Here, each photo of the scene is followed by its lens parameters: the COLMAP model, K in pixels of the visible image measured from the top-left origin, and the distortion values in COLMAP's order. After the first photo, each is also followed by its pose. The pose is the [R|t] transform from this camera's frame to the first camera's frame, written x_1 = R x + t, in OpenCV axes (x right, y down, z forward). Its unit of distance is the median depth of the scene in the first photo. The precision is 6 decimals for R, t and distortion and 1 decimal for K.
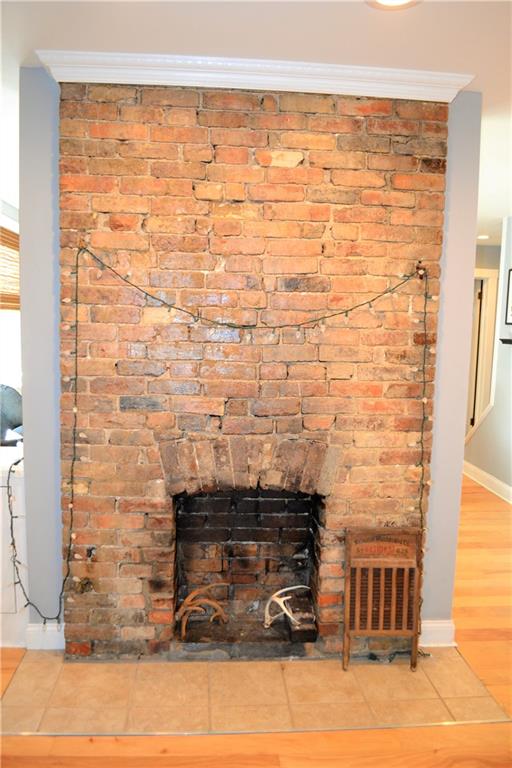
lens RADIAL K [[614.2, 0, 259.9], [0, 614.2, 391.7], [0, 0, 1]] dist [-0.090119, 0.025285]
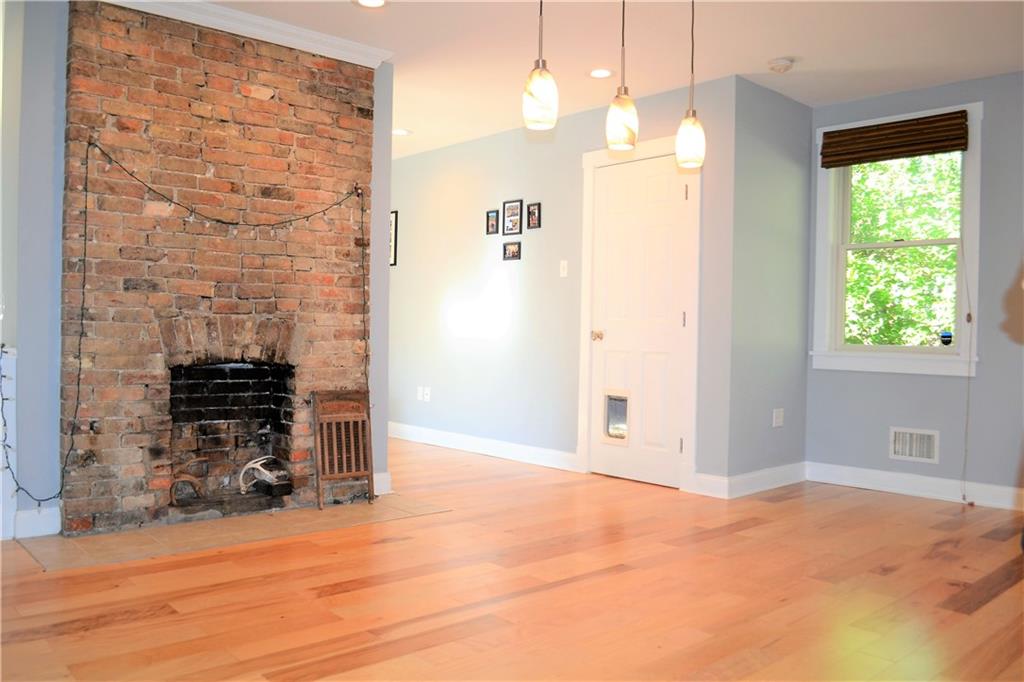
lens RADIAL K [[819.0, 0, 512.0], [0, 819.0, 336.5], [0, 0, 1]] dist [-0.090119, 0.025285]
pose [[0.793250, -0.015984, 0.608687, -0.551326], [0.073165, 0.994915, -0.069223, 0.263310], [-0.604485, 0.099446, 0.790385, -0.564557]]
